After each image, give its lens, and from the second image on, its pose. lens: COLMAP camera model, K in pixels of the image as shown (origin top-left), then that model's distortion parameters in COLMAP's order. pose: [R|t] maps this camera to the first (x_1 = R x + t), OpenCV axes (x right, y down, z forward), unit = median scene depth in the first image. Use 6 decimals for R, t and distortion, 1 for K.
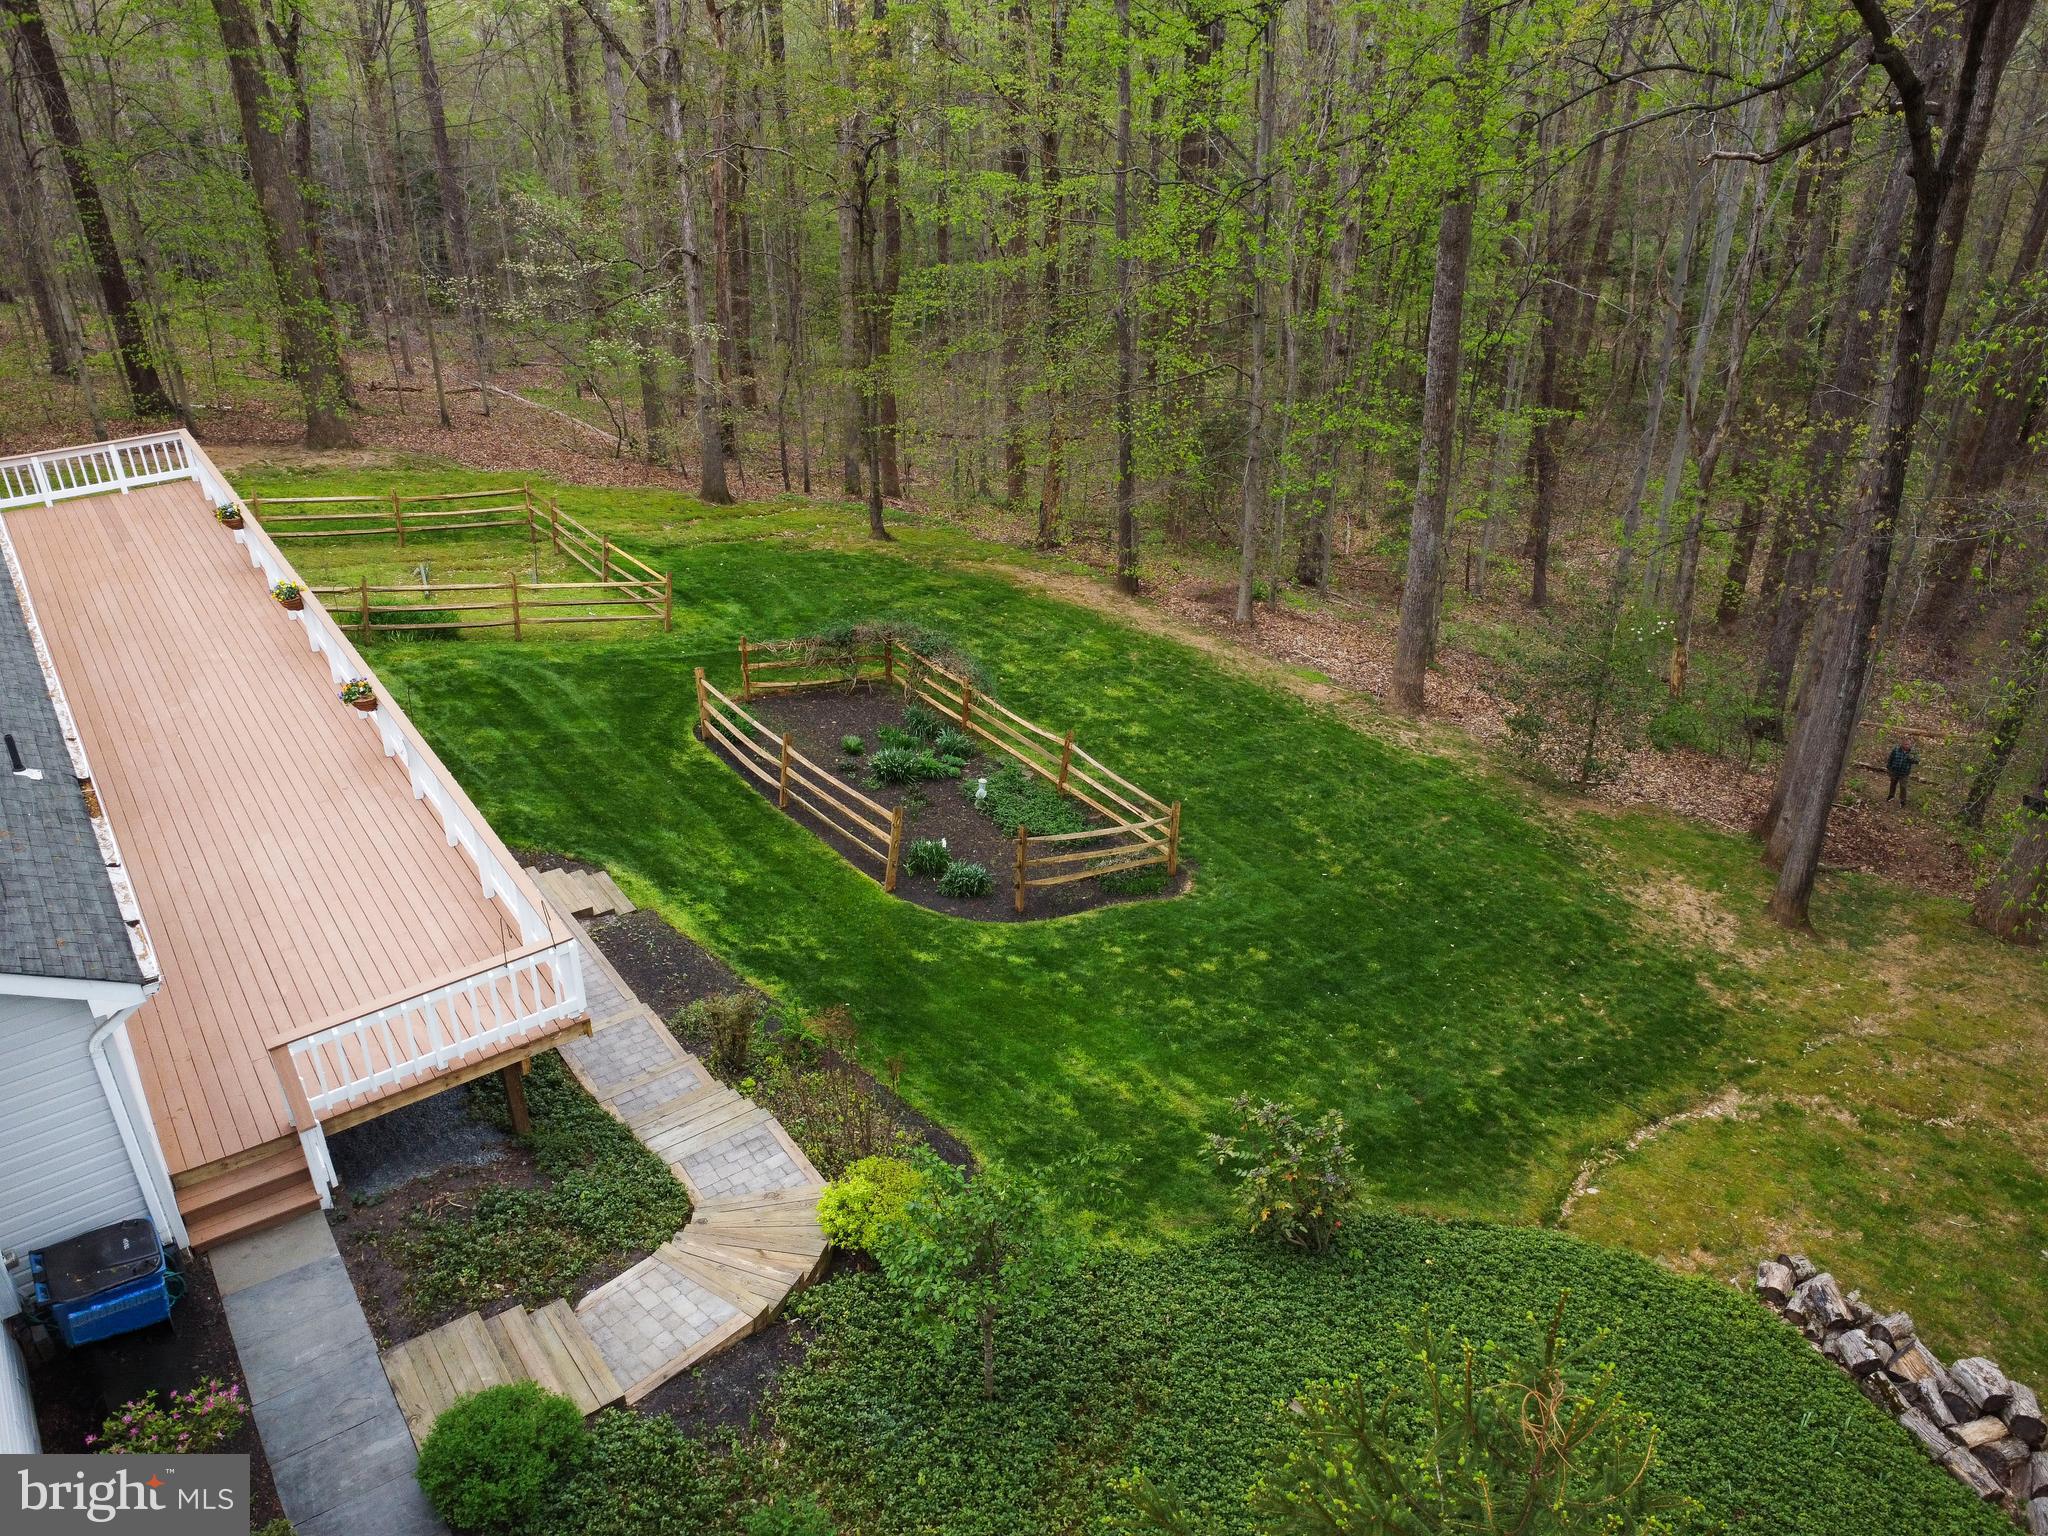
lens RADIAL K [[1509.7, 0, 1024.0], [0, 1509.7, 768.0], [0, 0, 1]] dist [0.007201, 0.004399]
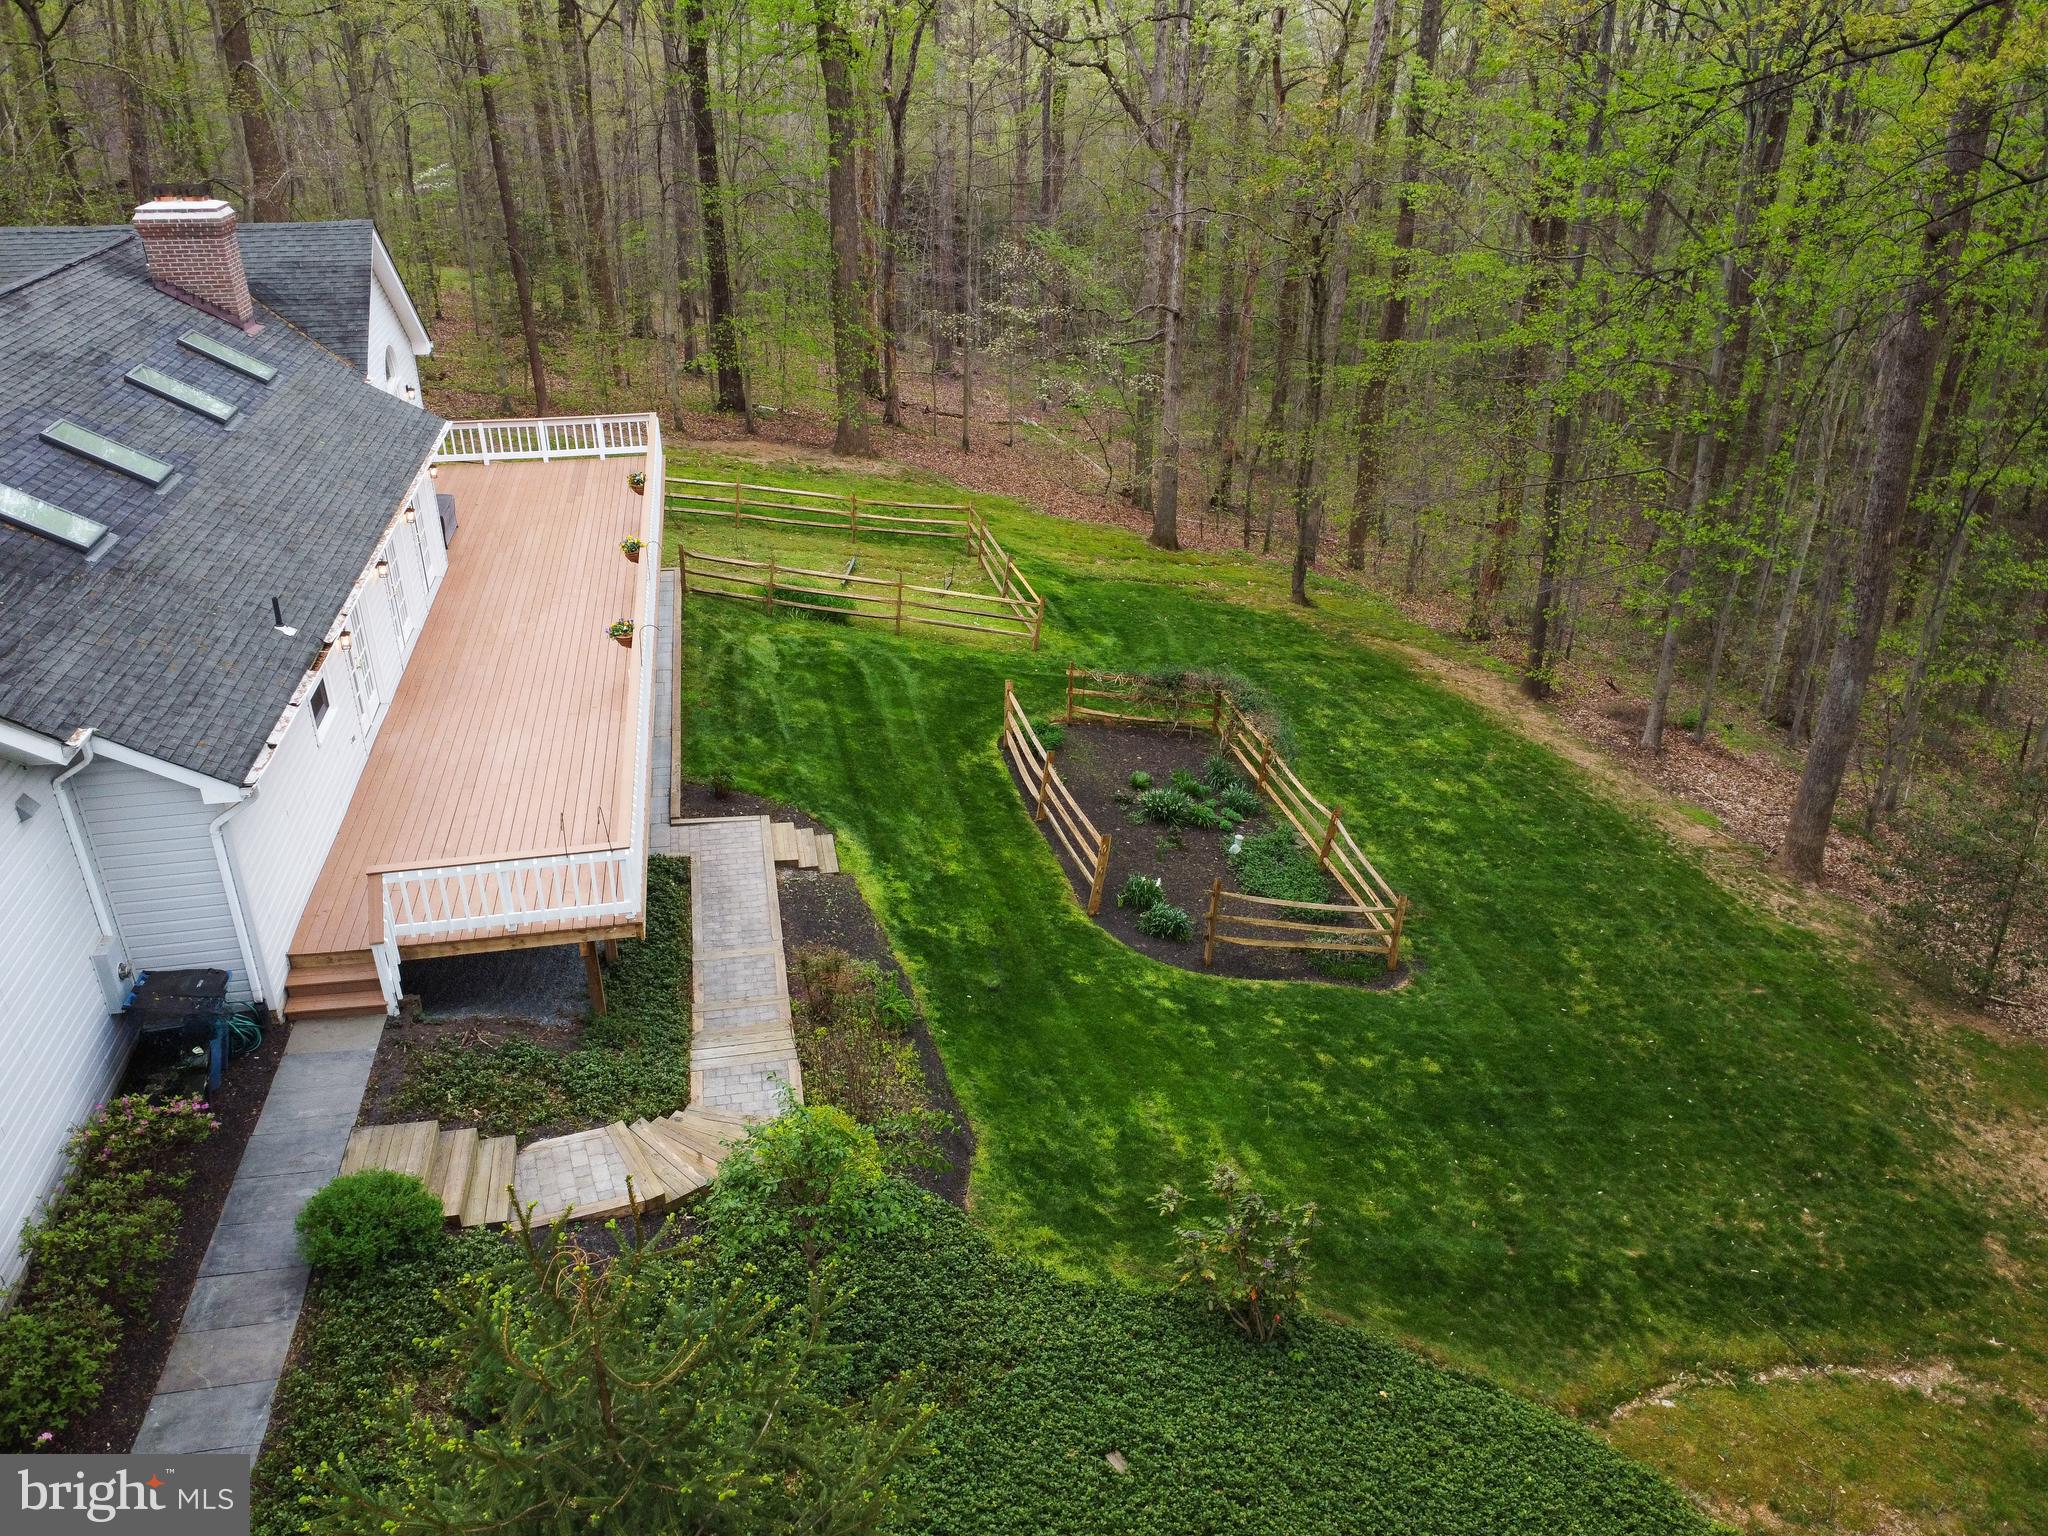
lens RADIAL K [[1512.8, 0, 1024.0], [0, 1512.8, 768.0], [0, 0, 1]] dist [0.003195, 0.002644]
pose [[0.913815, 0.188053, -0.359970, 0.189934], [-0.204213, 0.978901, -0.007021, -0.000198], [0.351055, 0.079926, 0.932937, 0.009814]]
